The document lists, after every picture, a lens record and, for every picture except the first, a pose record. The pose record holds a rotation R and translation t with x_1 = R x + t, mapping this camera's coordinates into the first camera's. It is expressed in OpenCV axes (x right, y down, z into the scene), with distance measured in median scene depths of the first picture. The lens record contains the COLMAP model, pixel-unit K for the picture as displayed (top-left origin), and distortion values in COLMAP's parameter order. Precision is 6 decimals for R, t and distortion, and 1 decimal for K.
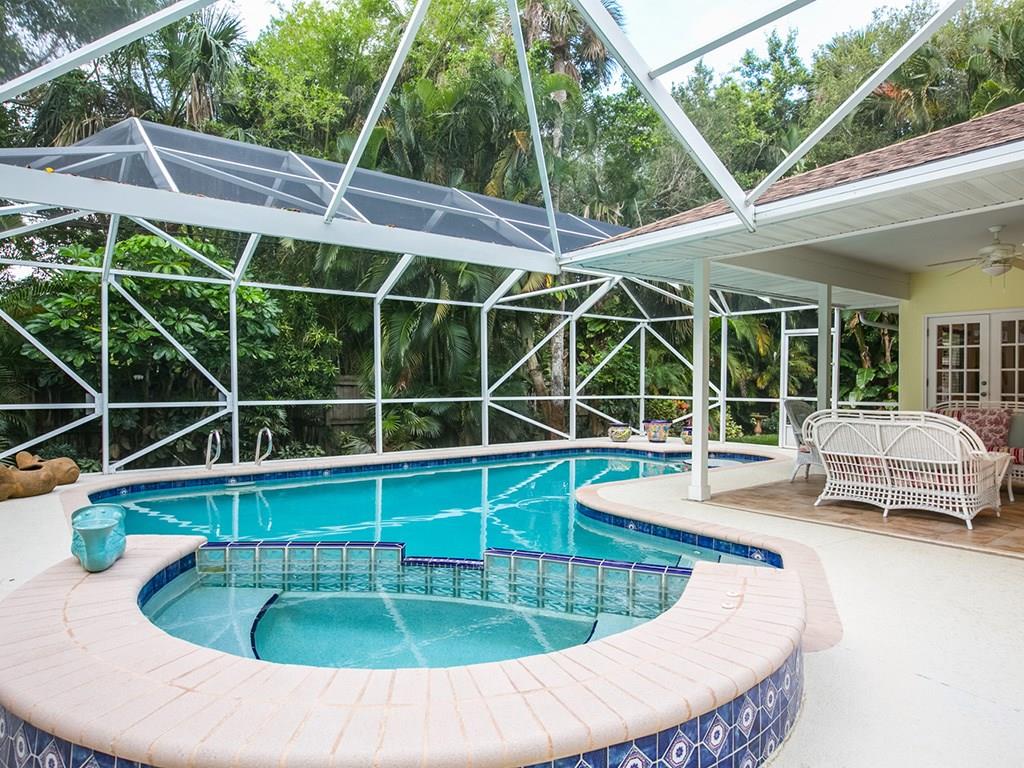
lens RADIAL K [[663.0, 0, 520.4], [0, 663.0, 377.3], [0, 0, 1]] dist [0.002750, 0.009481]
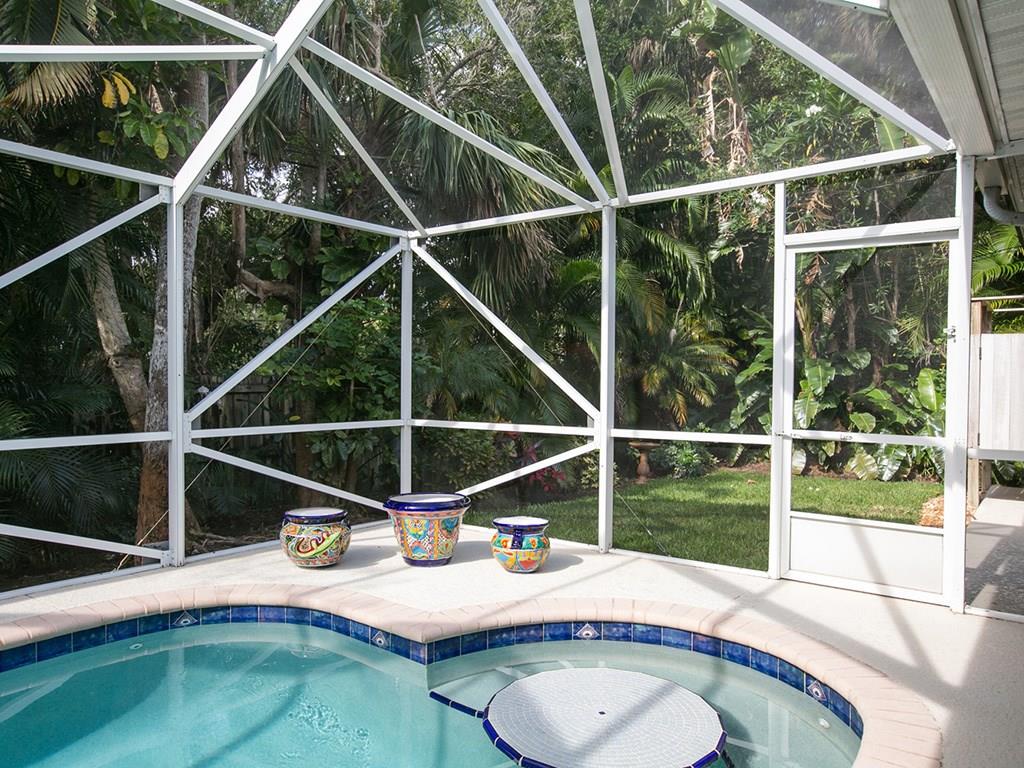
lens RADIAL K [[700.1, 0, 510.1], [0, 700.1, 388.1], [0, 0, 1]] dist [-0.023142, -0.000994]
pose [[0.974469, -0.005670, 0.224449, 0.160812], [0.001602, 0.999831, 0.018303, 0.000562], [-0.224515, -0.017476, 0.974314, 0.612462]]
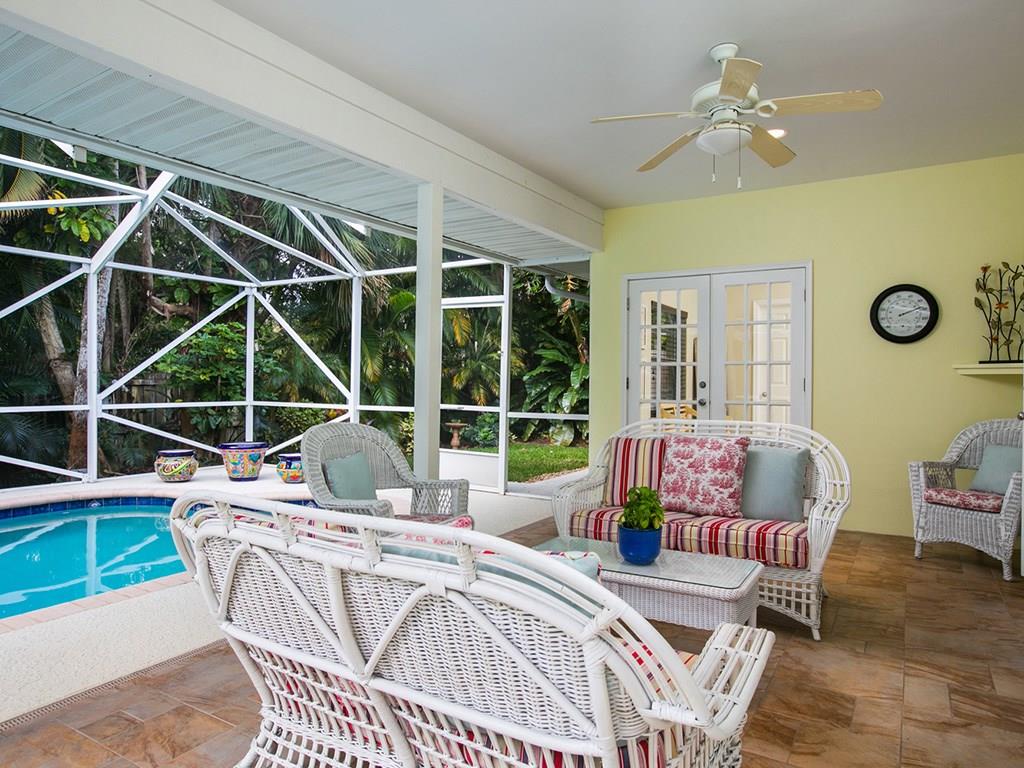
lens RADIAL K [[655.2, 0, 515.2], [0, 655.2, 386.3], [0, 0, 1]] dist [-0.021688, 0.010183]
pose [[0.946421, -0.000637, 0.322936, 0.239163], [-0.005430, 0.999825, 0.017885, 0.000149], [-0.322890, -0.018680, 0.946252, 0.343465]]
